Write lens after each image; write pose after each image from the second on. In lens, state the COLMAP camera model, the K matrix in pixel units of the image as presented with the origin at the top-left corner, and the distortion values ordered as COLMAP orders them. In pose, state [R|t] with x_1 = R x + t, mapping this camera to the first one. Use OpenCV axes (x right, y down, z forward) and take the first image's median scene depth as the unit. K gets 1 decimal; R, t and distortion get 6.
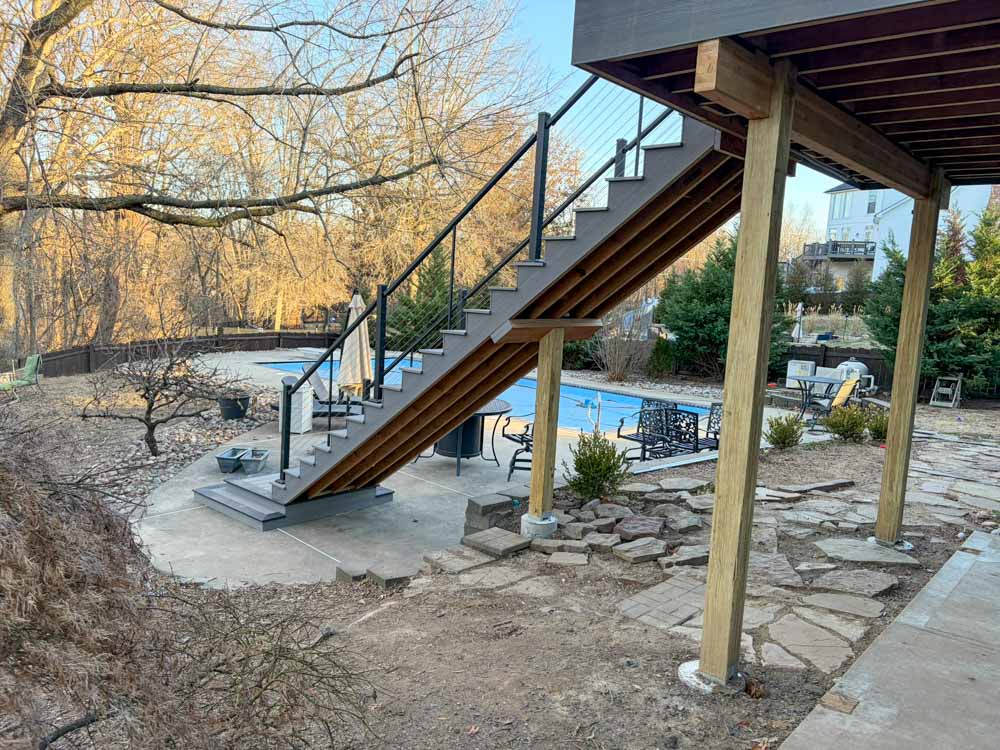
lens RADIAL K [[750.9, 0, 496.5], [0, 750.9, 377.6], [0, 0, 1]] dist [0.050405, -0.040370]
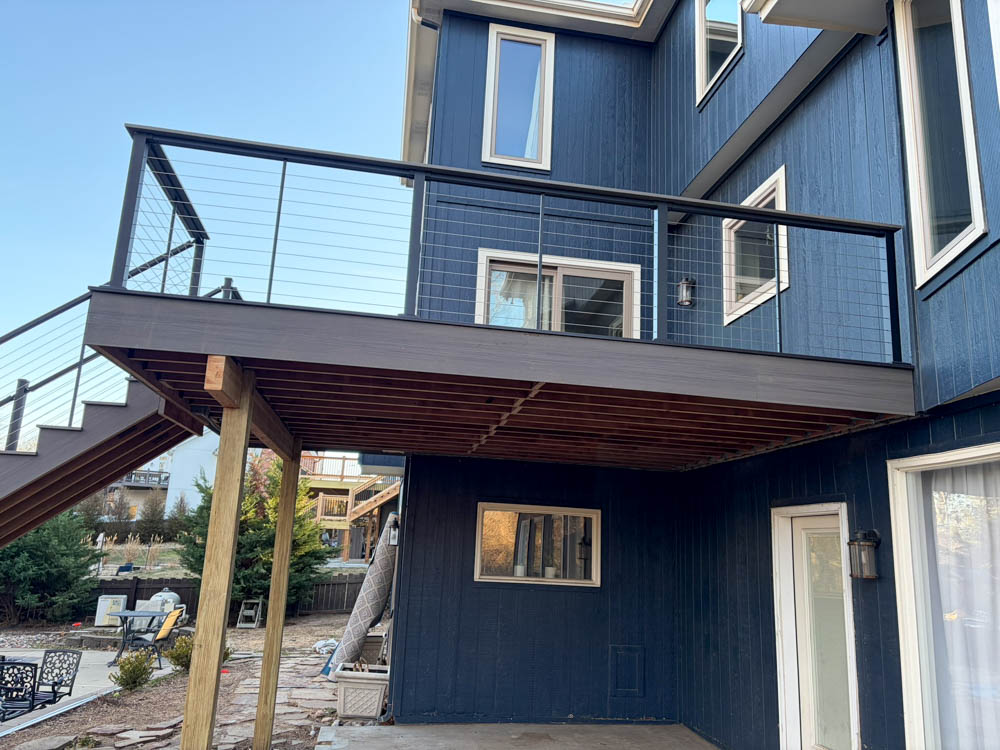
lens RADIAL K [[750.9, 0, 498.4], [0, 750.9, 383.9], [0, 0, 1]] dist [0.050405, -0.040370]
pose [[0.636961, 0.138210, 0.758405, -0.136674], [0.083363, 0.965679, -0.245997, -0.006942], [-0.766375, 0.219914, 0.603578, -0.061449]]
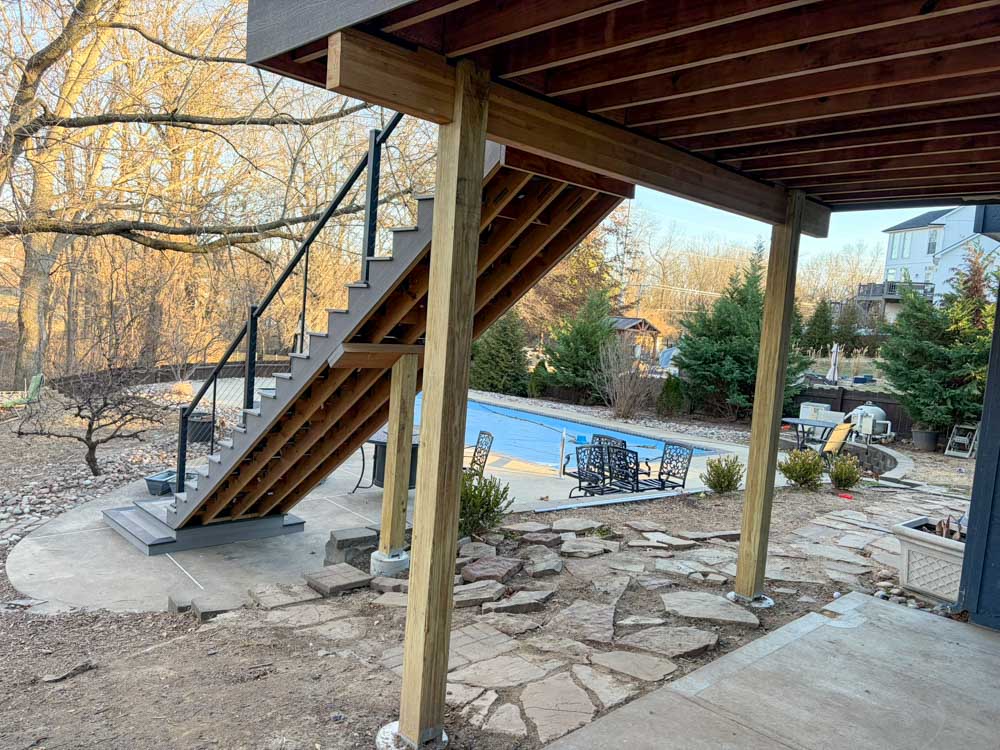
lens RADIAL K [[750.9, 0, 497.0], [0, 750.9, 381.1], [0, 0, 1]] dist [0.050405, -0.040370]
pose [[0.996305, 0.028673, -0.080958, 0.184594], [-0.031999, 0.998684, -0.040090, 0.001687], [0.079702, 0.042533, 0.995911, 0.039831]]
